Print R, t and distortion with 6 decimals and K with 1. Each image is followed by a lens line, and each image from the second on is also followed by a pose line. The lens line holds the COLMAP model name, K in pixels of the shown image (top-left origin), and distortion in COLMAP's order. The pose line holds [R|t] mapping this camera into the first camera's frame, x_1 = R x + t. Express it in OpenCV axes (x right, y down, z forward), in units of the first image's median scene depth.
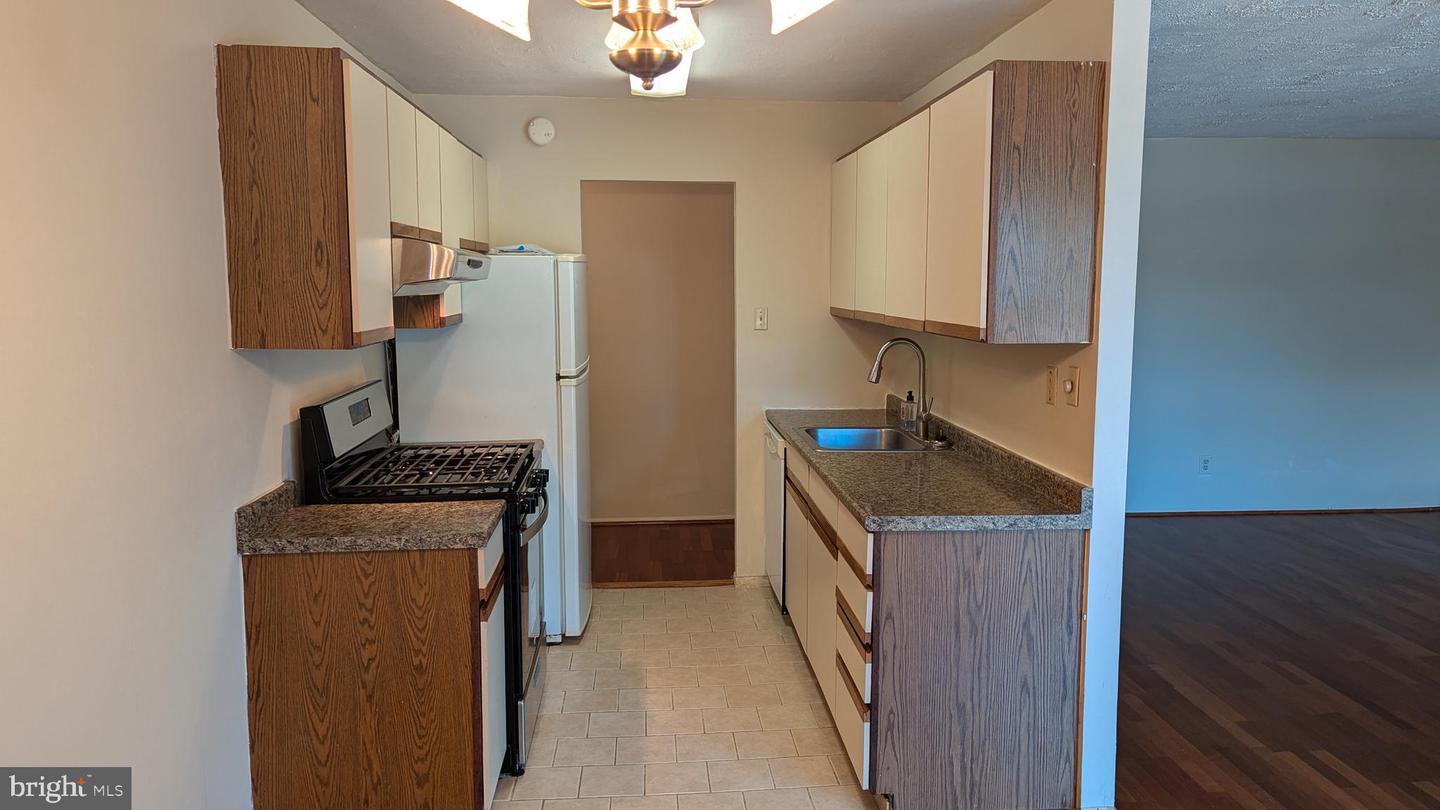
lens RADIAL K [[1031.3, 0, 721.9], [0, 1031.3, 396.7], [0, 0, 1]] dist [0.038934, -0.004840]
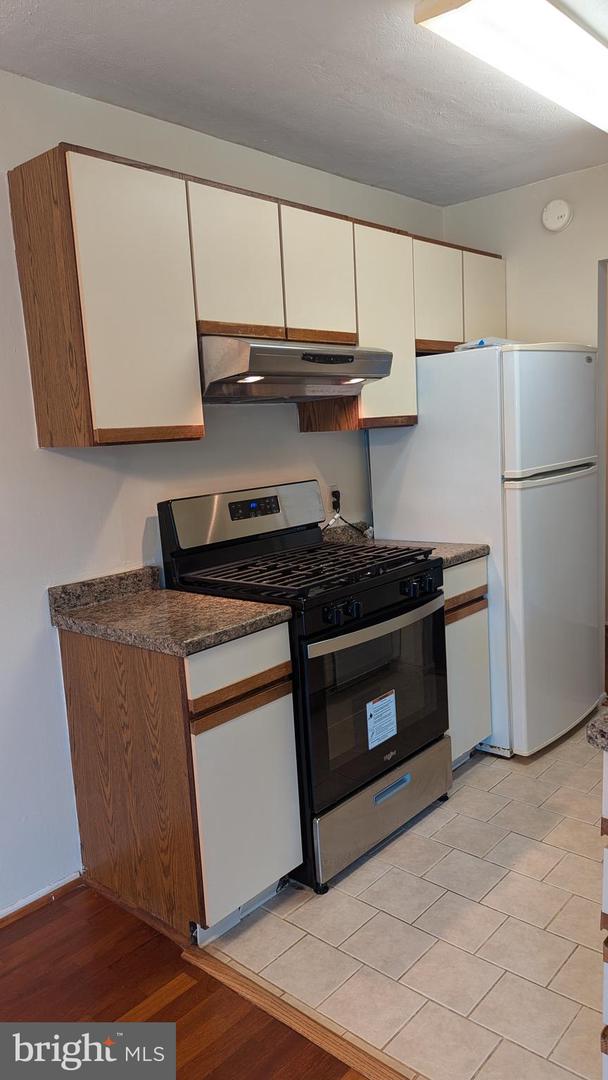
lens RADIAL K [[773.5, 0, 303.4], [0, 773.5, 546.3], [0, 0, 1]] dist [0.038934, -0.004840]
pose [[0.696017, 0.073579, -0.714245, 0.334548], [-0.027623, 0.996743, 0.075762, -0.010416], [0.717494, -0.033002, 0.695783, 0.585842]]
